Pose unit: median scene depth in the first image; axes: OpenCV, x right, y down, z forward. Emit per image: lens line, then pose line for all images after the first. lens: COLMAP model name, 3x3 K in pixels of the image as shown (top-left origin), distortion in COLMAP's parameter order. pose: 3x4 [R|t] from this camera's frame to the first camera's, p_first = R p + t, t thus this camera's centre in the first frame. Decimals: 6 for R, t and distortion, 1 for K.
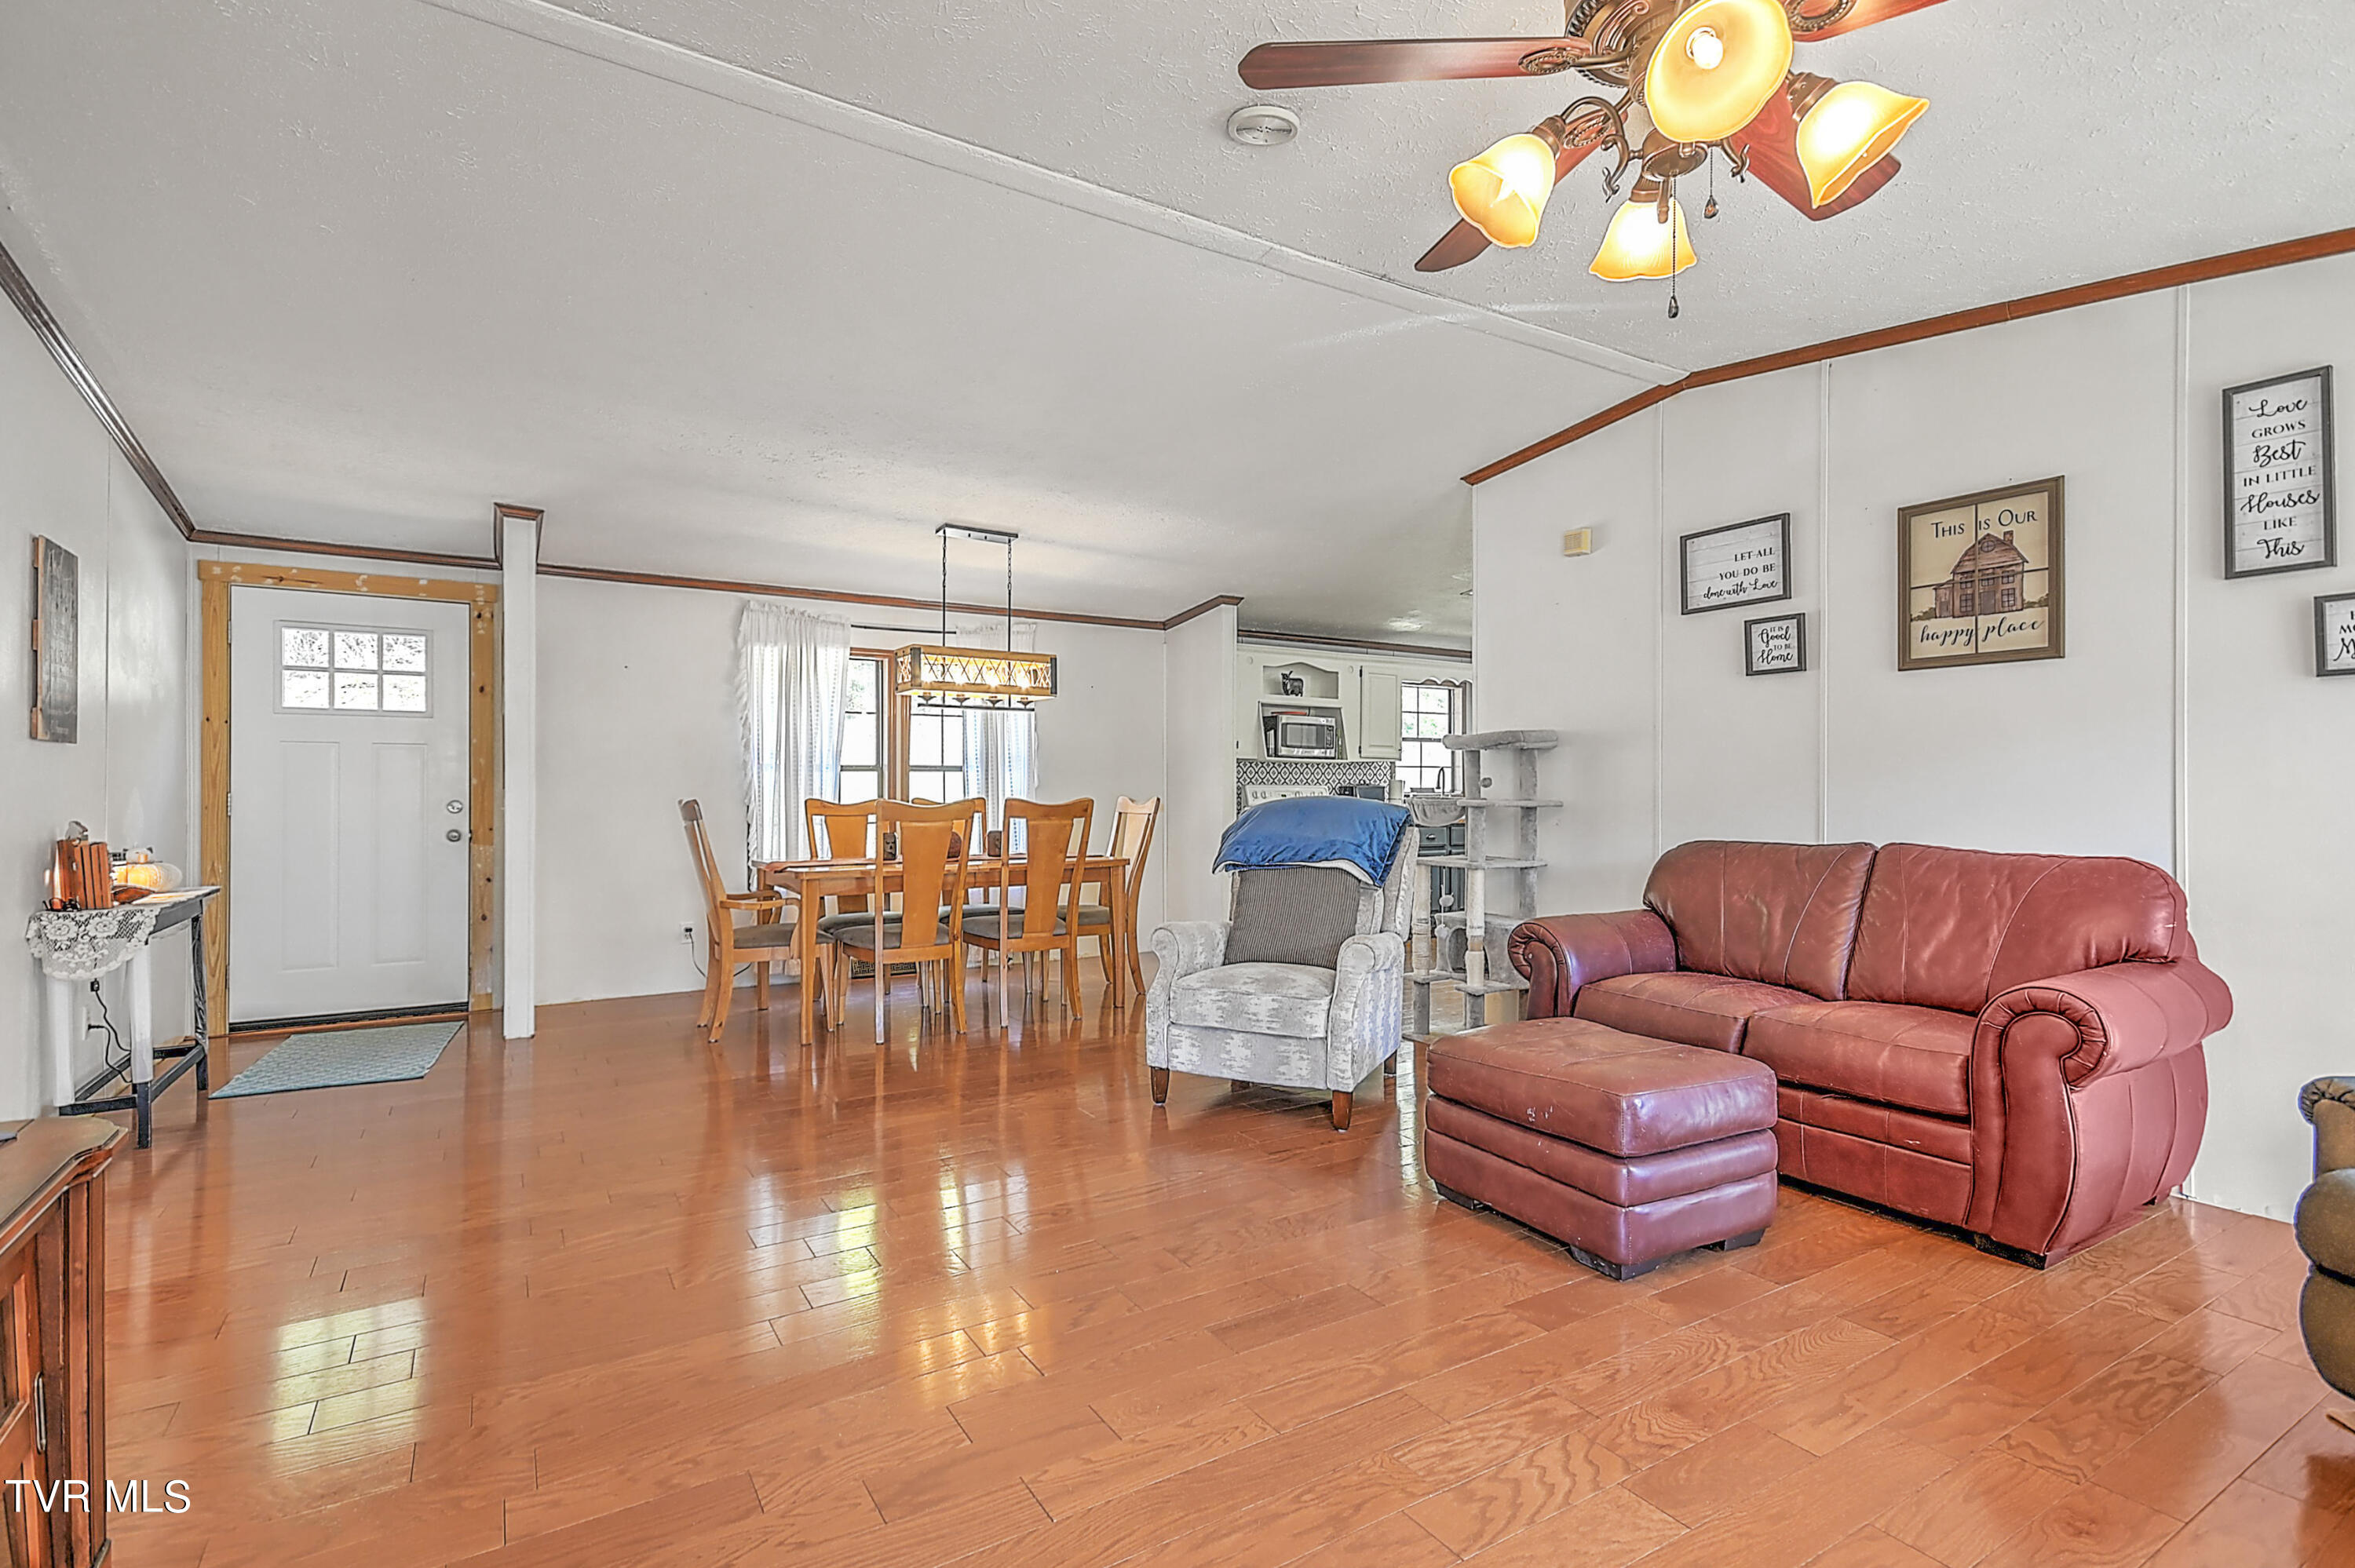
lens RADIAL K [[1087.7, 0, 1172.1], [0, 1087.7, 783.8], [0, 0, 1]] dist [0.000407, -0.000145]
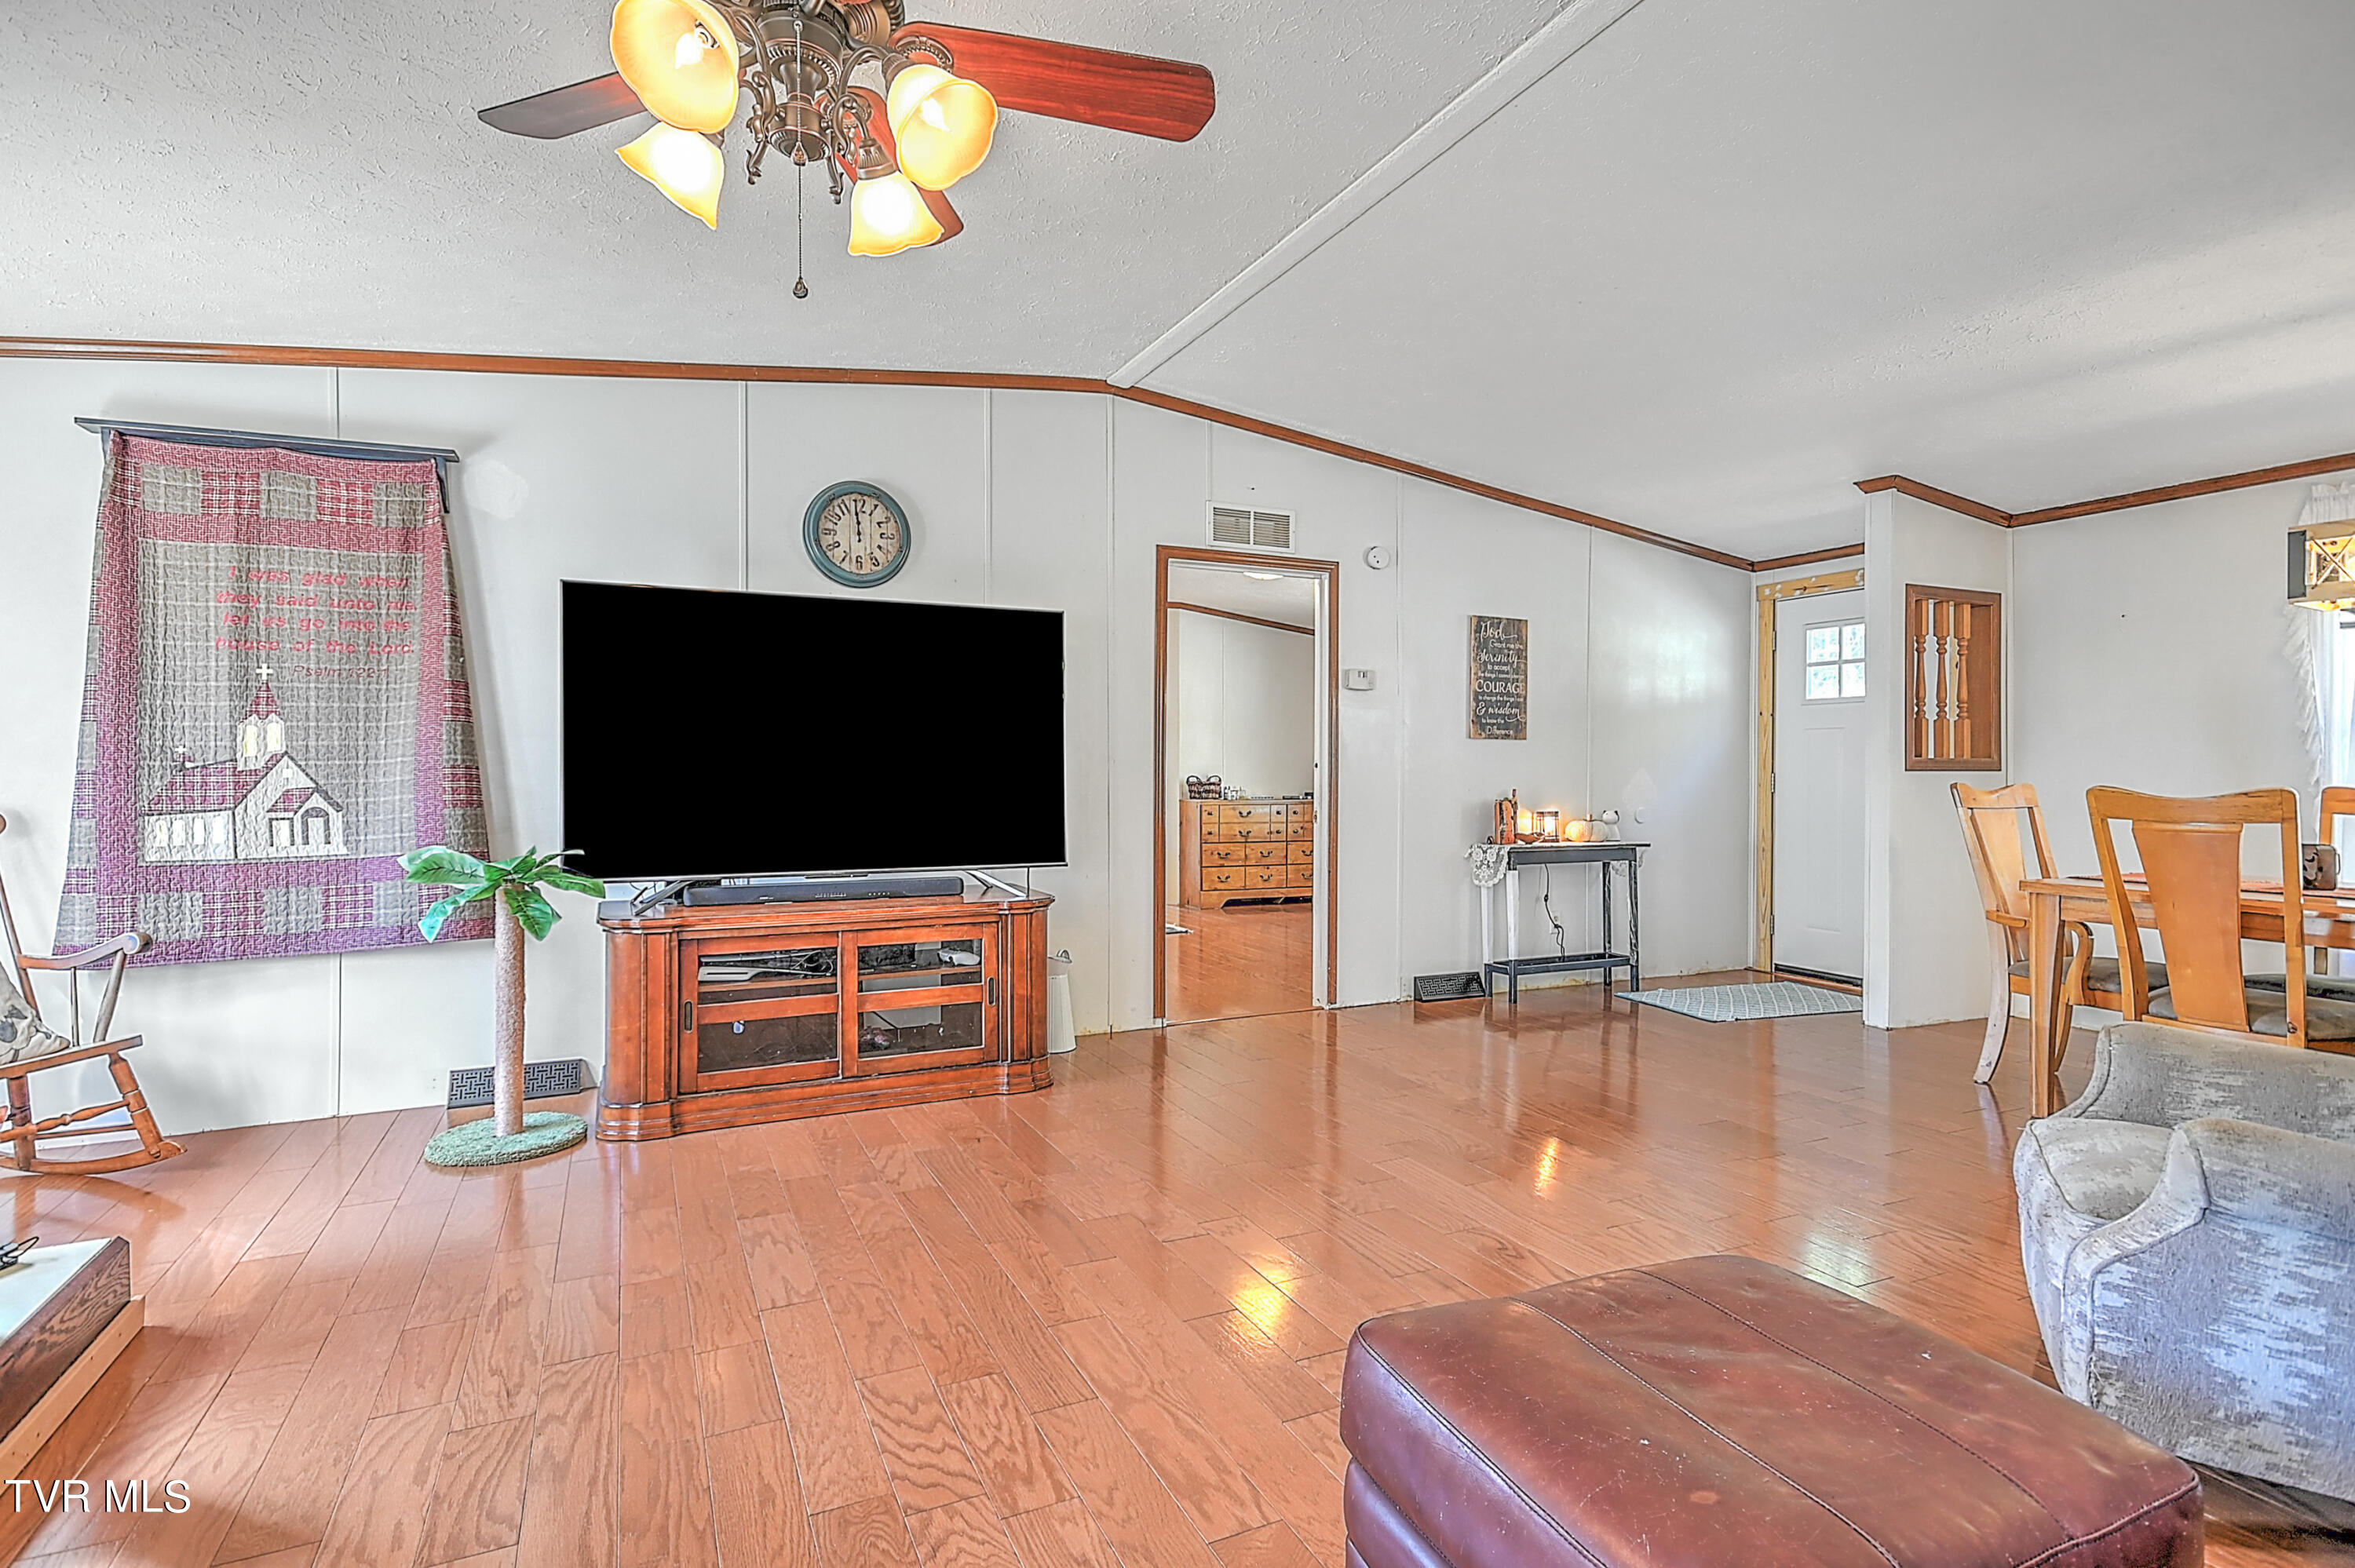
lens RADIAL K [[1178.4, 0, 1189.5], [0, 1178.4, 769.1], [0, 0, 1]] dist [0.000995, -0.000098]
pose [[-0.110112, -0.000268, -0.993919, 0.502435], [0.004812, 0.999988, -0.000802, 0.001578], [0.993907, -0.004871, -0.110110, 0.487802]]
